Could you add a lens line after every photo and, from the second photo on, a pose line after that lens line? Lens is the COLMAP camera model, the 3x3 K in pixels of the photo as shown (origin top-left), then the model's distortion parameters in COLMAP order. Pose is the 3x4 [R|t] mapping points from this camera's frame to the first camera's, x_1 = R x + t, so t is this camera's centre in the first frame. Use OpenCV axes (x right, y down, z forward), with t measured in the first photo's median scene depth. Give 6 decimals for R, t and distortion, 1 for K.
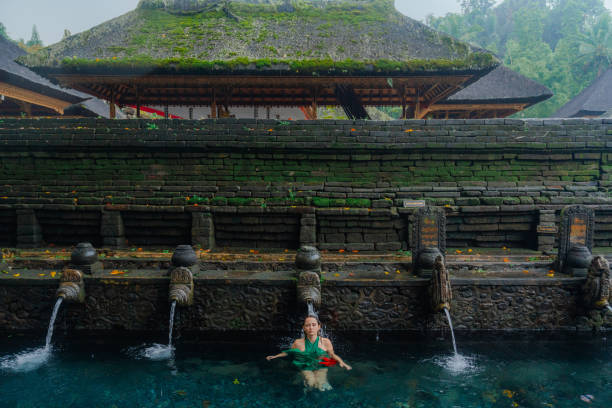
lens RADIAL K [[498.2, 0, 306.0], [0, 498.2, 204.0], [0, 0, 1]] dist [0.005485, -0.002251]
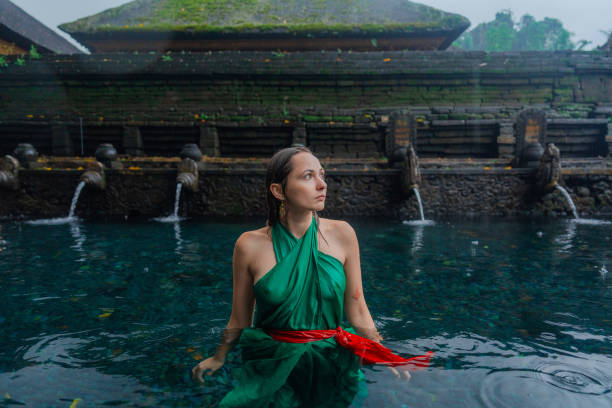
lens RADIAL K [[413.6, 0, 306.0], [0, 413.6, 204.0], [0, 0, 1]] dist [0.001313, 0.001023]
pose [[0.999827, -0.003430, -0.018286, 0.036582], [0.003543, 0.999975, 0.006154, 0.189815], [0.018264, -0.006218, 0.999814, 0.032542]]
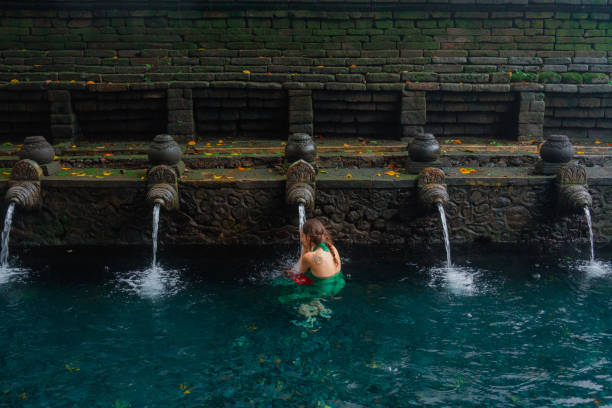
lens RADIAL K [[641.6, 0, 306.0], [0, 641.6, 204.0], [0, 0, 1]] dist [0.000423, 0.007506]
pose [[0.998945, -0.012979, 0.044041, -0.595574], [0.004404, 0.981876, 0.189475, -0.003262], [-0.045702, -0.189082, 0.980897, 0.014765]]
